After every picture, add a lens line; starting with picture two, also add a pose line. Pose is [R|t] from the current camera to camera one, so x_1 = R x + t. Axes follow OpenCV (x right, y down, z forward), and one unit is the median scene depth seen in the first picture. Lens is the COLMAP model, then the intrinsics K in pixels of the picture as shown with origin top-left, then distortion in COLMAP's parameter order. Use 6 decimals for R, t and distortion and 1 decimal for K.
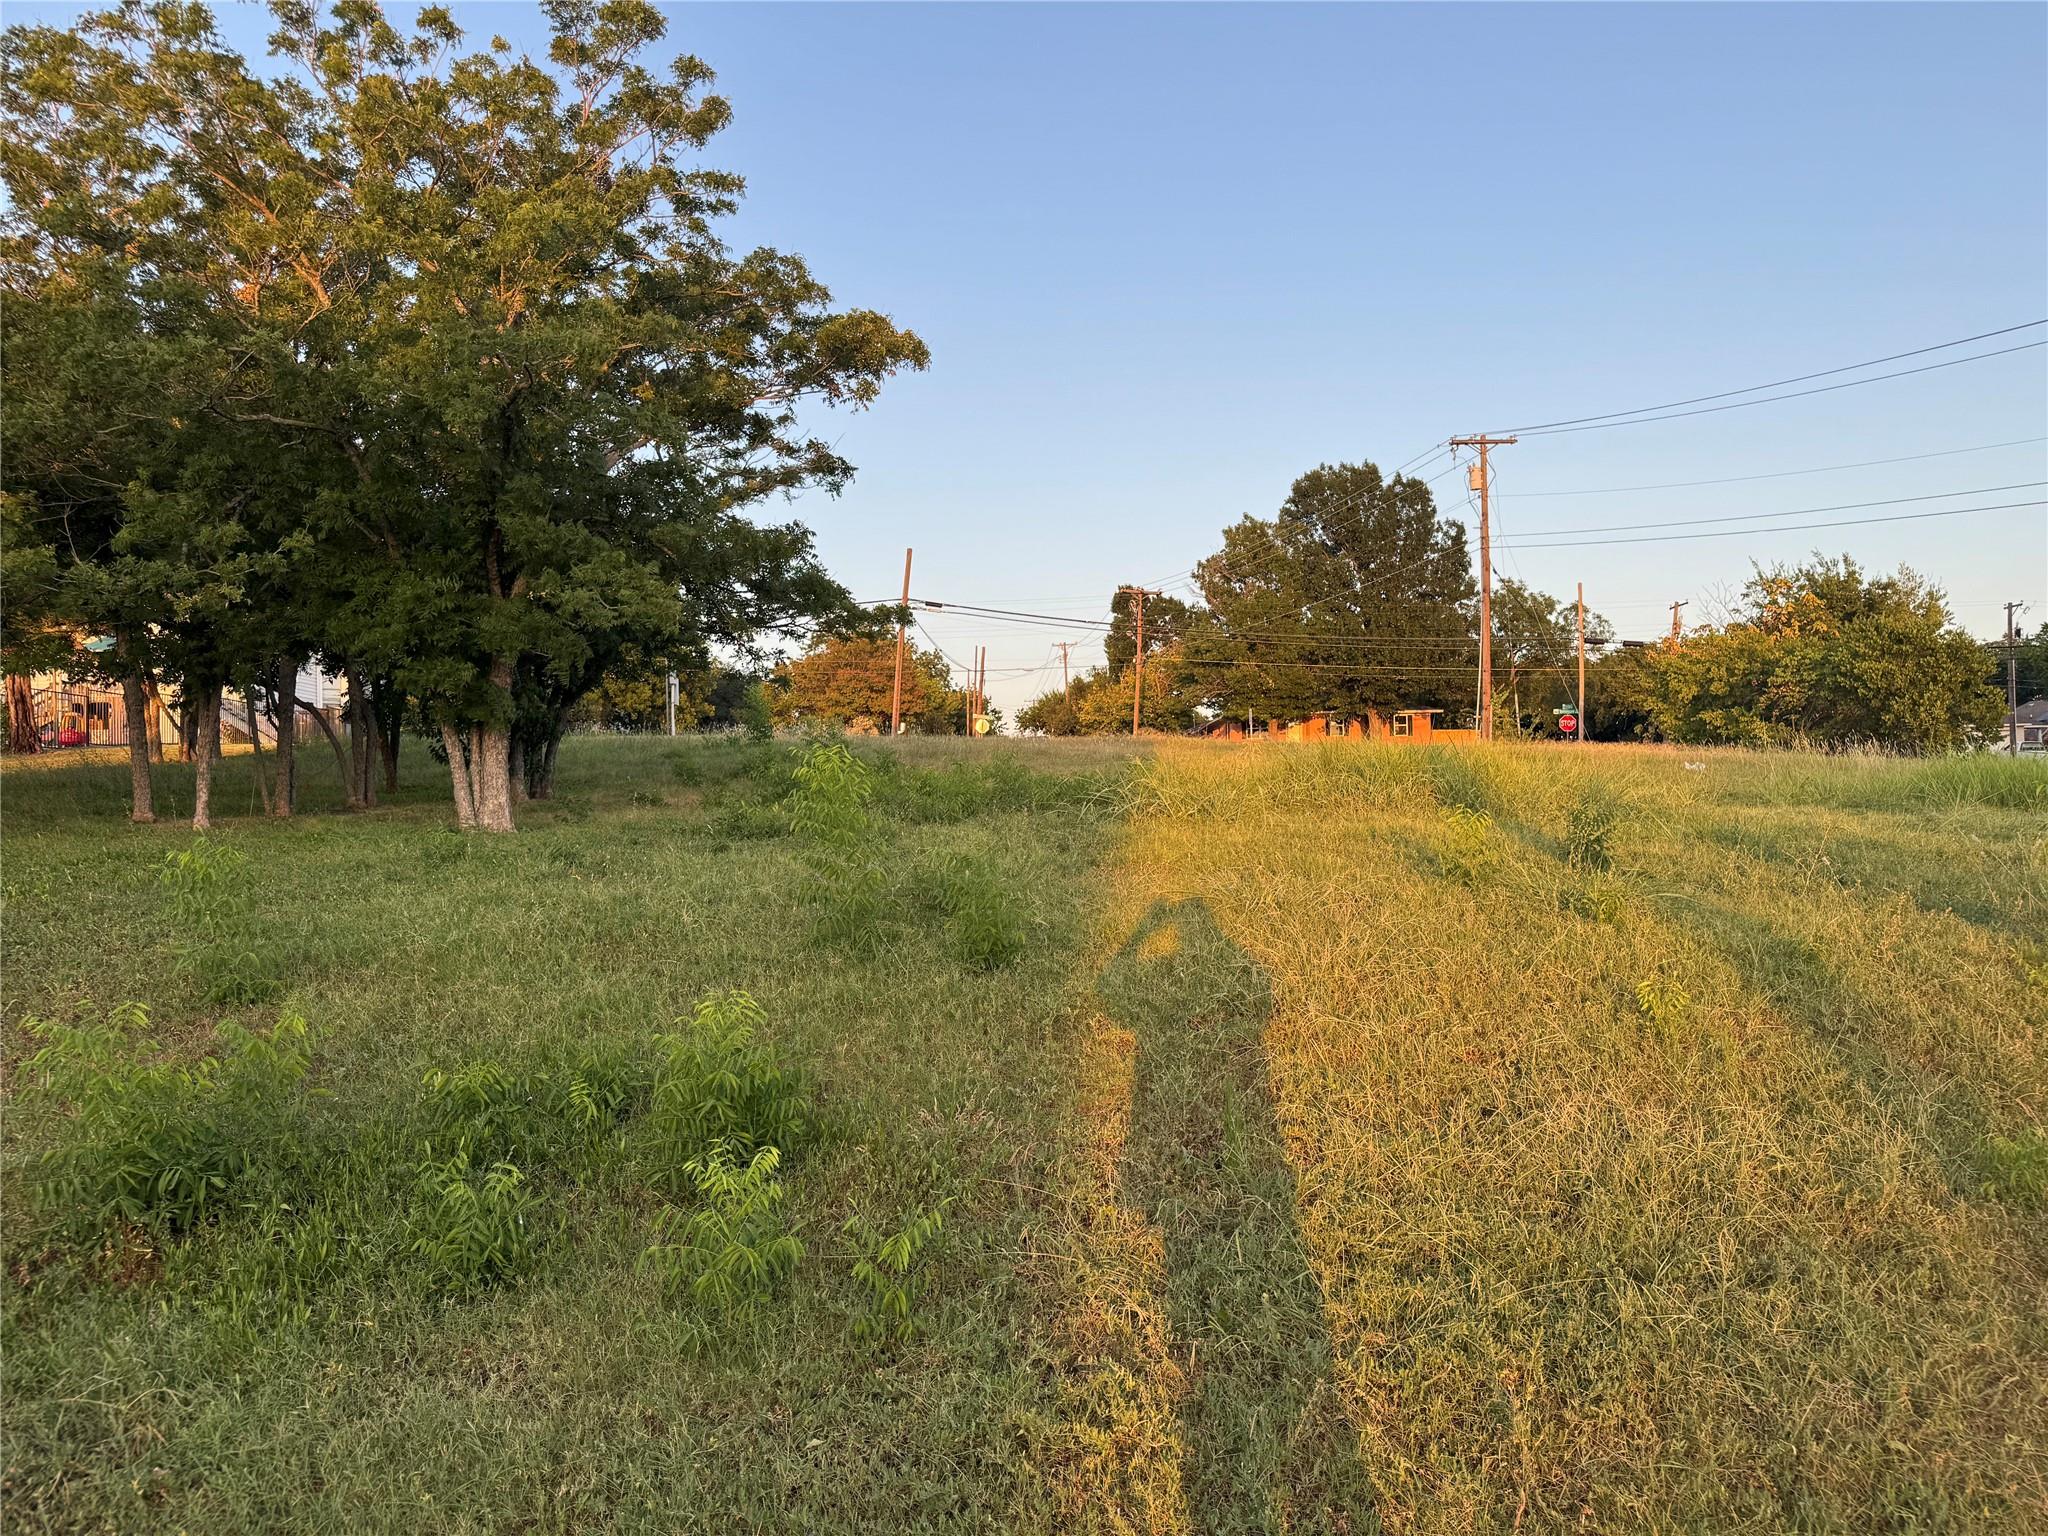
lens RADIAL K [[1445.0, 0, 1014.3], [0, 1445.0, 764.4], [0, 0, 1]] dist [0.130466, -0.238067]
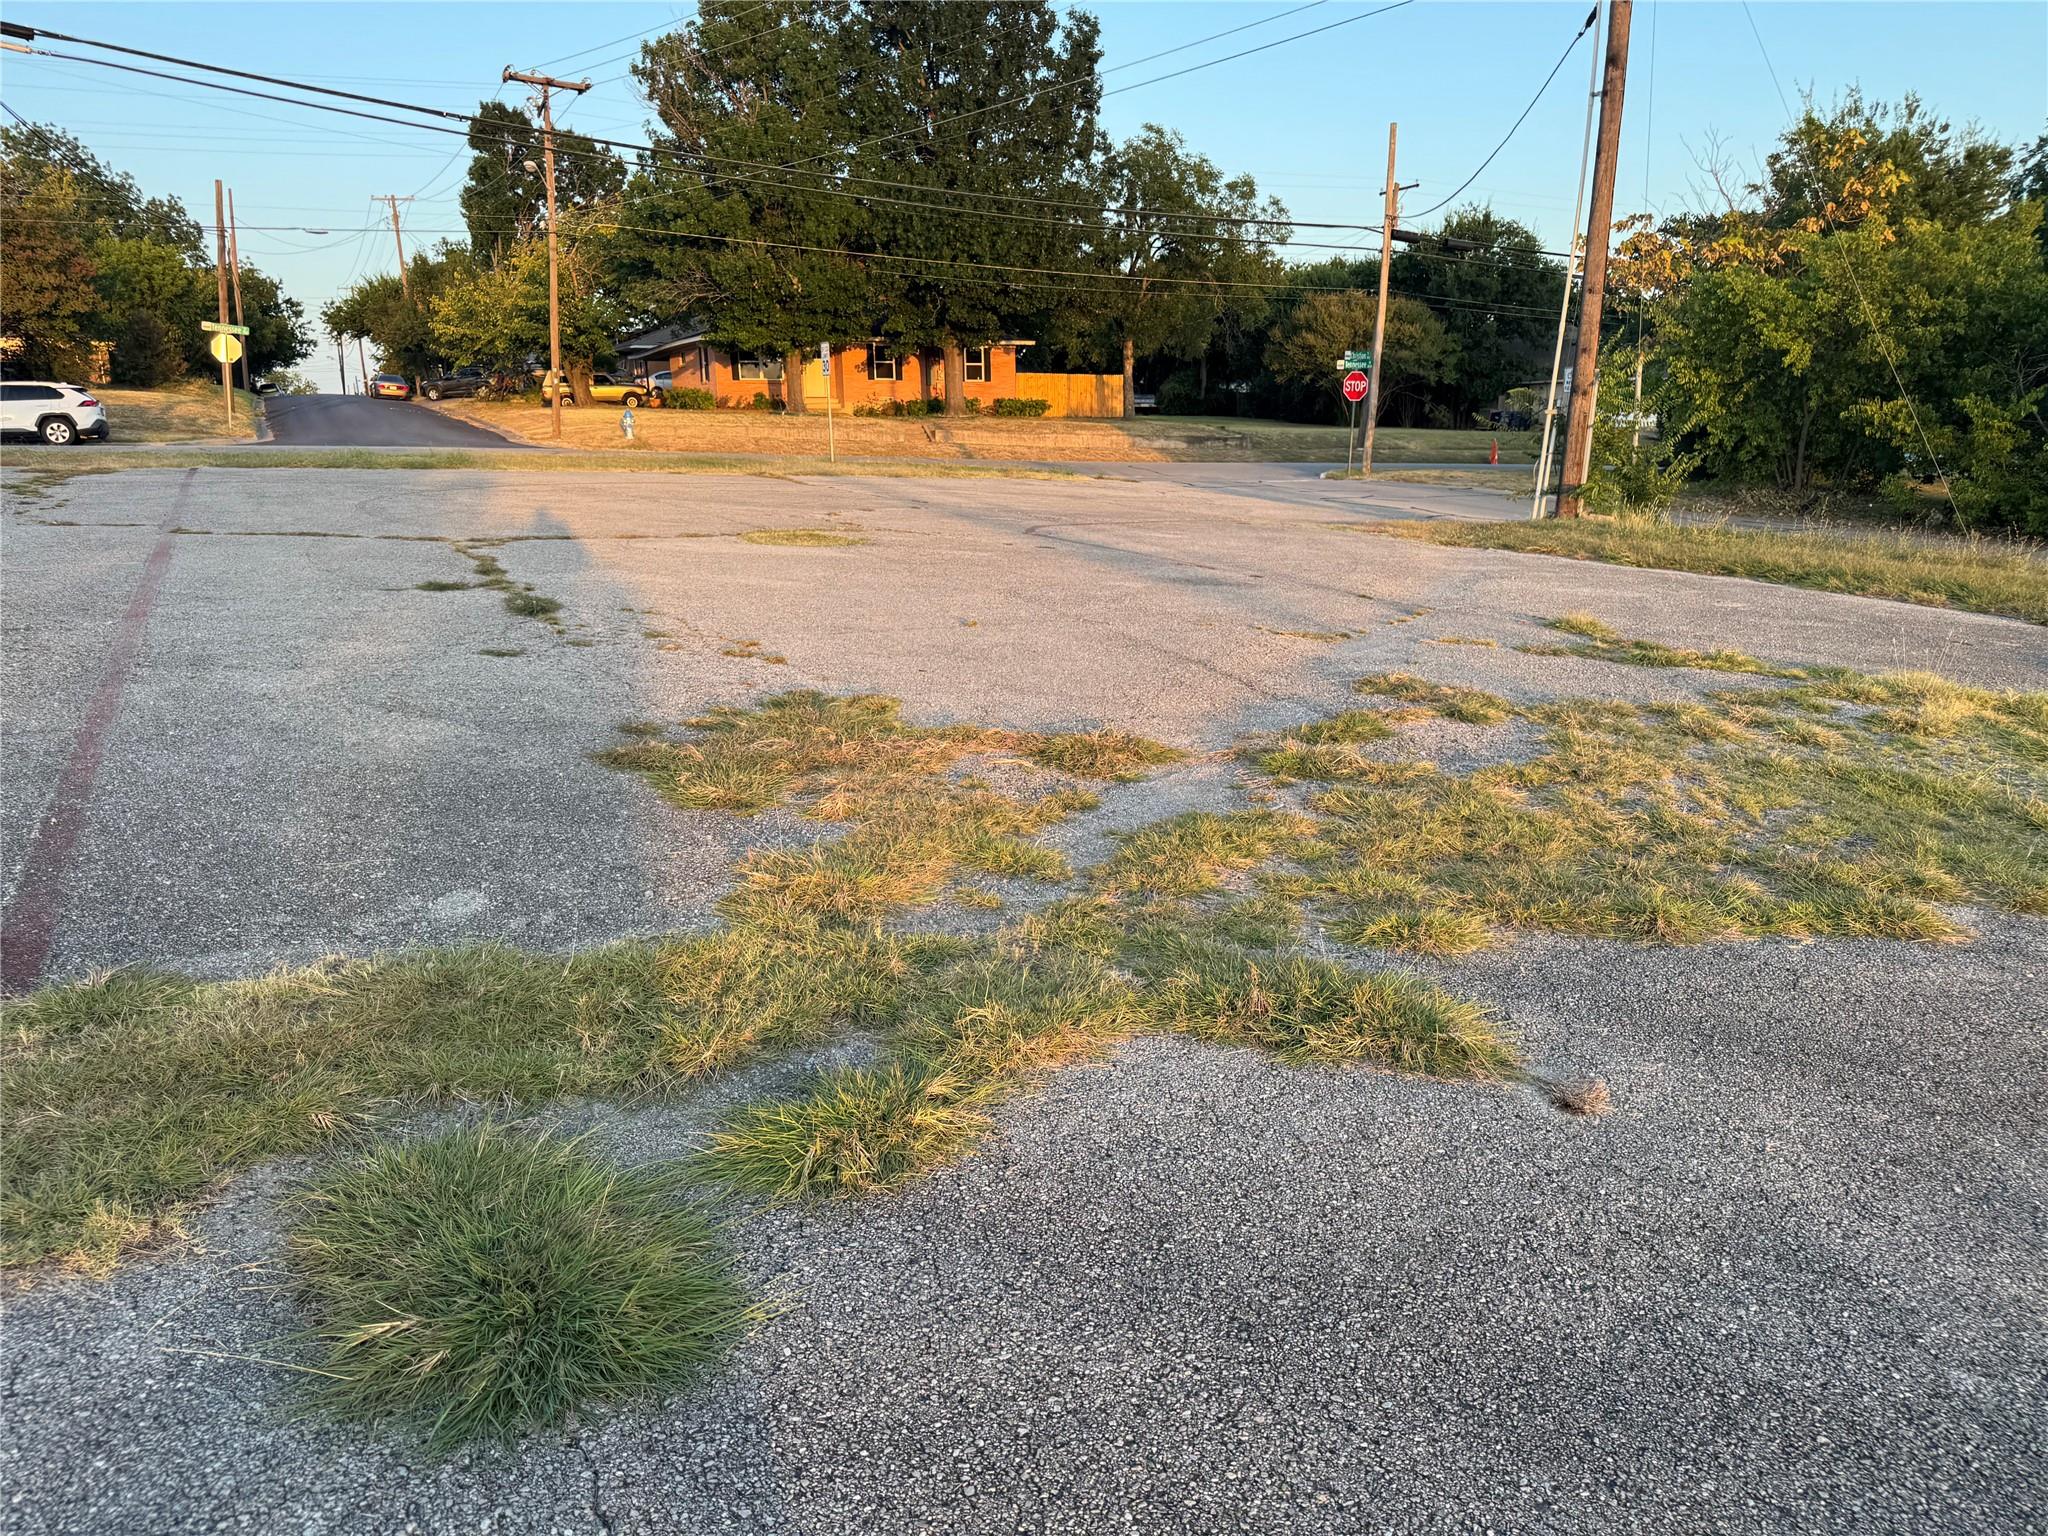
lens RADIAL K [[1460.5, 0, 1017.2], [0, 1460.5, 760.0], [0, 0, 1]] dist [0.039909, -0.050758]
pose [[0.914059, -0.081338, 0.397341, 0.013362], [-0.023925, 0.967165, 0.253022, -0.022856], [-0.404875, -0.240783, 0.882100, 0.409201]]
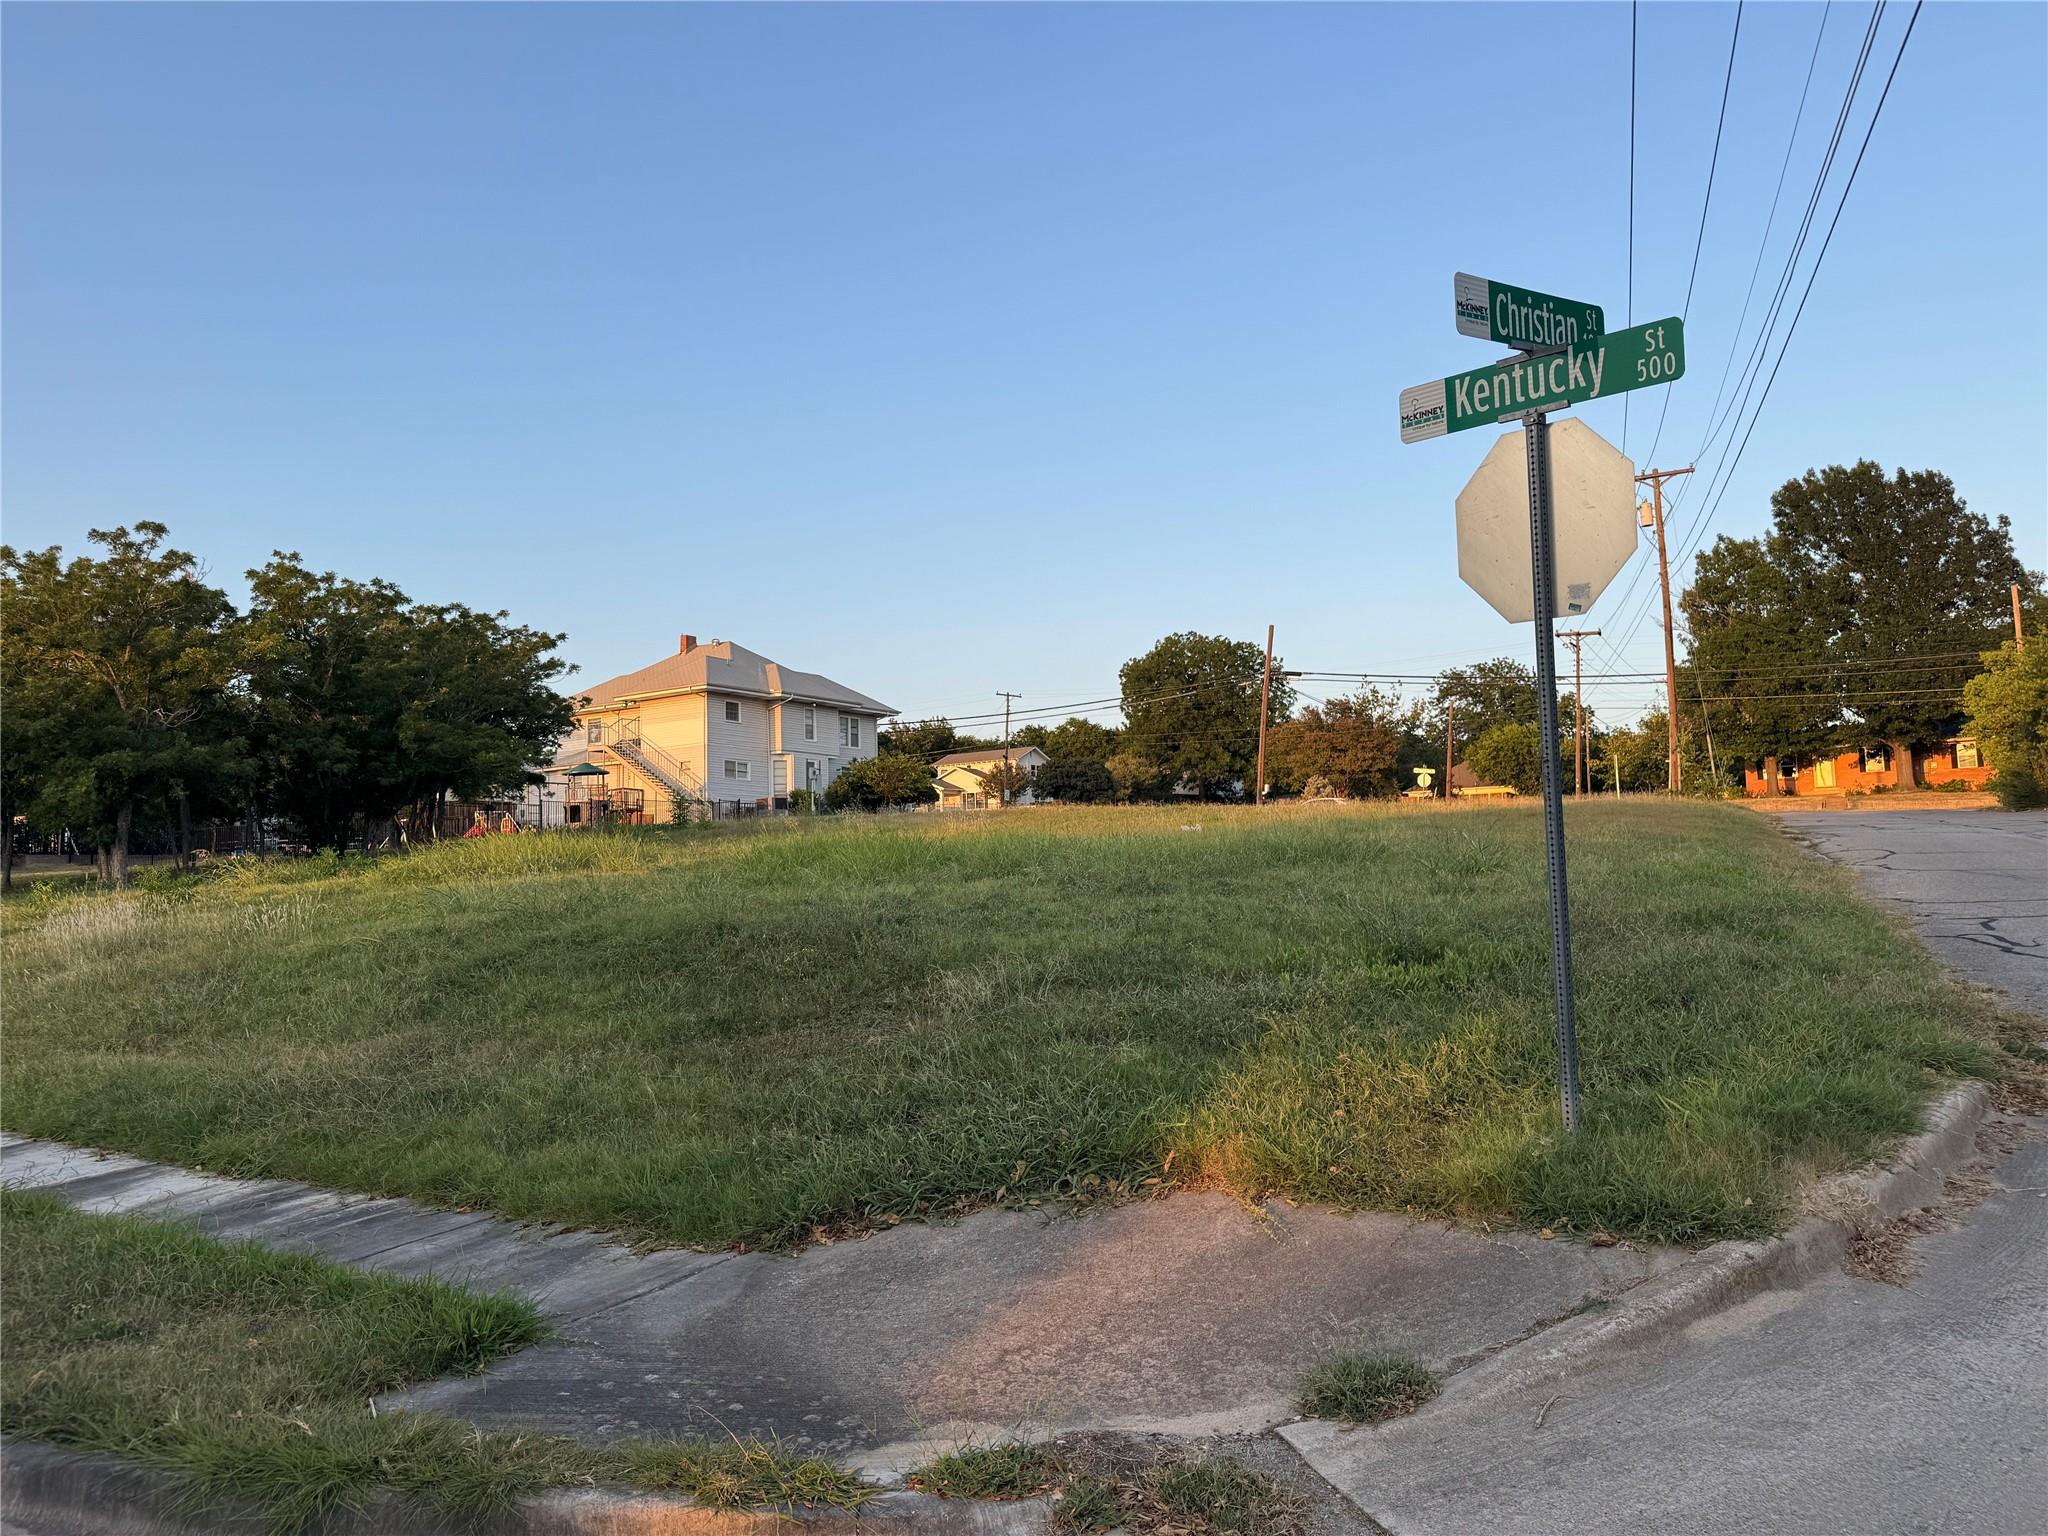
lens RADIAL K [[1424.4, 0, 988.8], [0, 1424.4, 794.3], [0, 0, 1]] dist [0.074098, -0.108973]
pose [[0.838057, -0.040772, -0.544058, 0.264430], [0.032358, 0.999163, -0.025035, -0.000915], [0.544623, 0.003376, 0.838674, -0.017600]]
